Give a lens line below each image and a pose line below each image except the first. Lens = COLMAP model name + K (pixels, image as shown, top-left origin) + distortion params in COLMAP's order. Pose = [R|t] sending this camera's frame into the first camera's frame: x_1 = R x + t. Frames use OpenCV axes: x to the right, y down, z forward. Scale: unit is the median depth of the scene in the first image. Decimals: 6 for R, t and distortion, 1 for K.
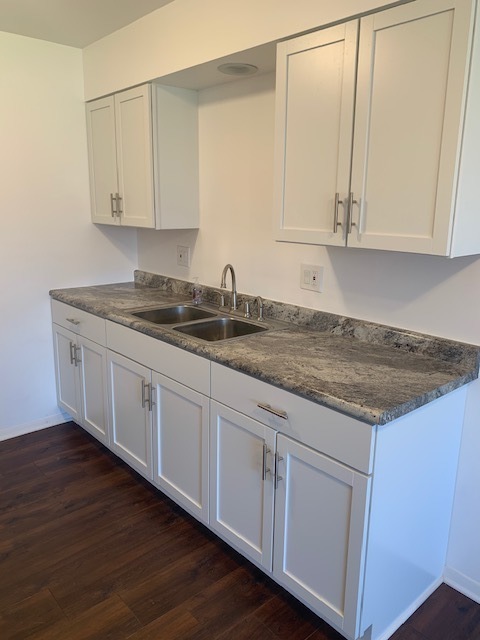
lens RADIAL K [[489.9, 0, 241.2], [0, 489.9, 315.2], [0, 0, 1]] dist [0.078920, -0.130179]
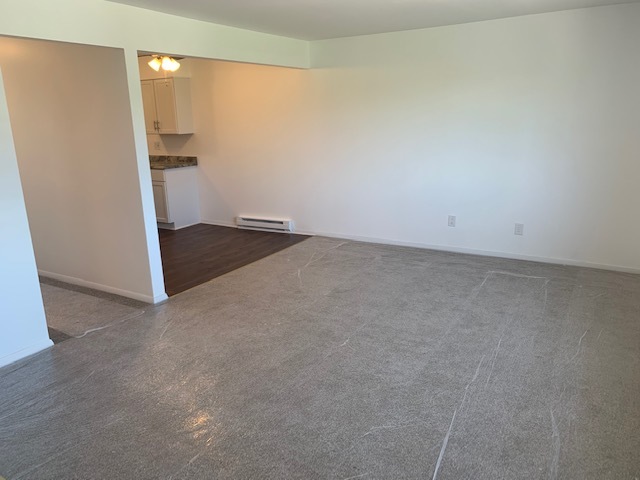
lens RADIAL K [[489.9, 0, 317.1], [0, 489.9, 238.9], [0, 0, 1]] dist [0.078920, -0.130179]
pose [[0.952155, -0.118107, 0.281872, 0.135427], [0.111012, 0.992970, 0.041070, 0.455944], [-0.284741, -0.007814, 0.958573, -2.137540]]
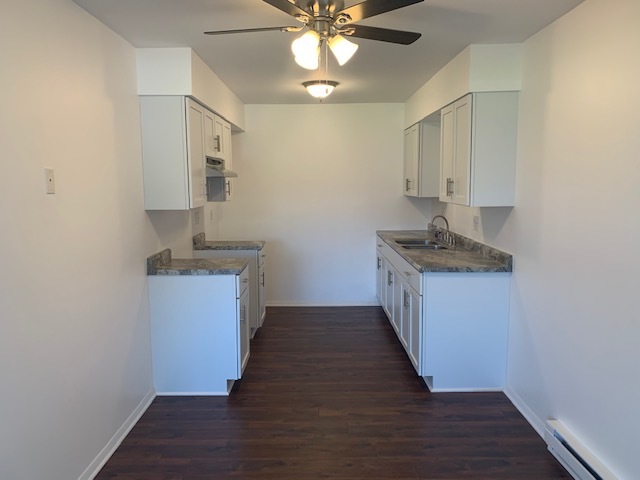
lens RADIAL K [[489.9, 0, 317.1], [0, 489.9, 238.9], [0, 0, 1]] dist [0.078920, -0.130179]
pose [[0.753764, 0.057229, -0.654648, 0.776490], [-0.127015, 0.990103, -0.059692, 0.141592], [0.644753, 0.128144, 0.753573, -0.626958]]
